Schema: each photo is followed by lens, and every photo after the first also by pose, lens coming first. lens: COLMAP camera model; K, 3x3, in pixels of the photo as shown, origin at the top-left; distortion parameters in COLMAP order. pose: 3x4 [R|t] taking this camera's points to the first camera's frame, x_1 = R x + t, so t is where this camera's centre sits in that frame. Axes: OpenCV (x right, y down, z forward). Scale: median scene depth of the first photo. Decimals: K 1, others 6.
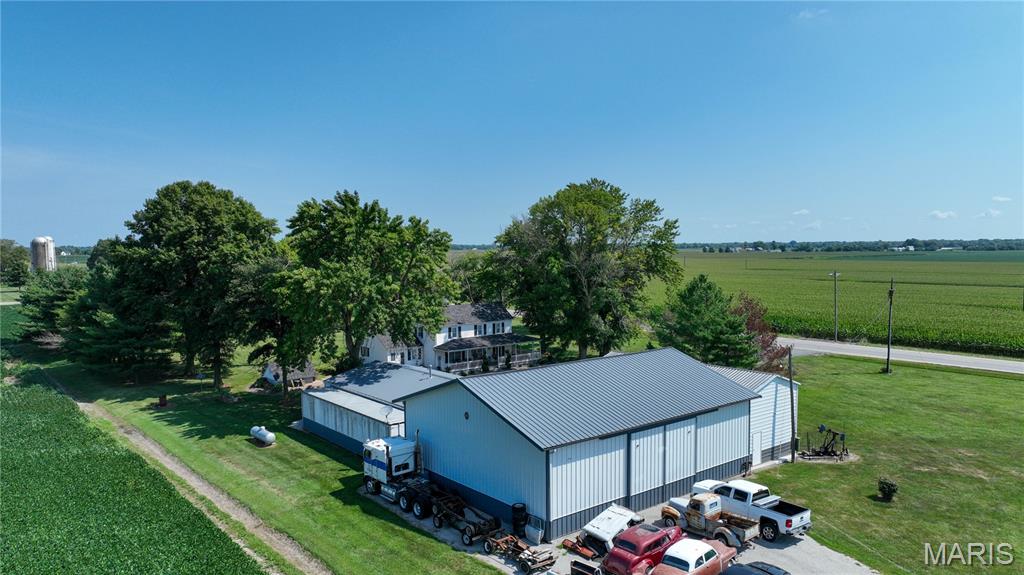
lens RADIAL K [[721.1, 0, 512.6], [0, 721.1, 286.7], [0, 0, 1]] dist [-0.004737, 0.020268]
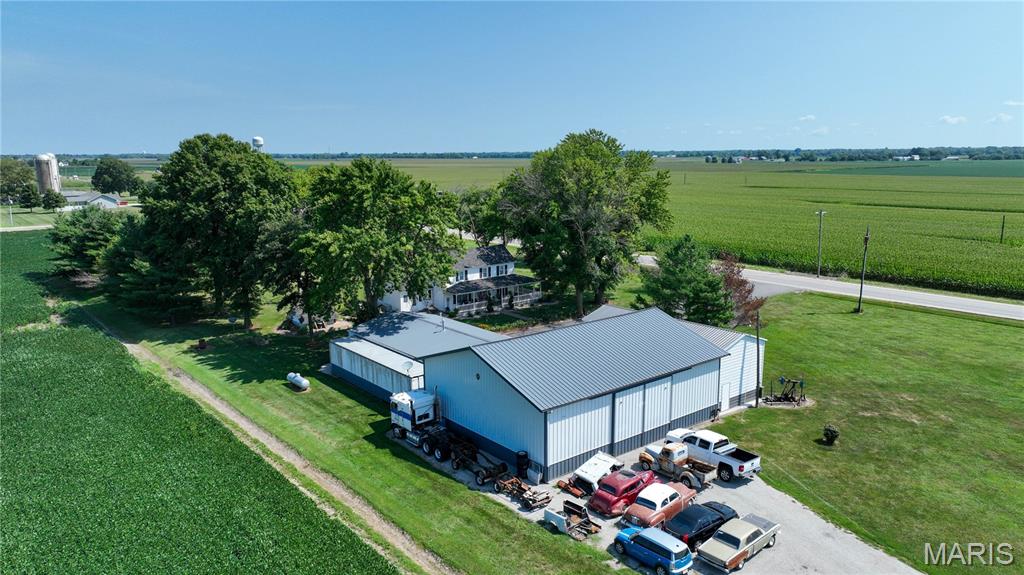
lens RADIAL K [[721.1, 0, 510.6], [0, 721.1, 287.9], [0, 0, 1]] dist [-0.004737, 0.020268]
pose [[0.999986, -0.002633, -0.004492, -0.002689], [0.003190, 0.991630, 0.129073, -0.079788], [0.004114, -0.129086, 0.991625, -0.106179]]
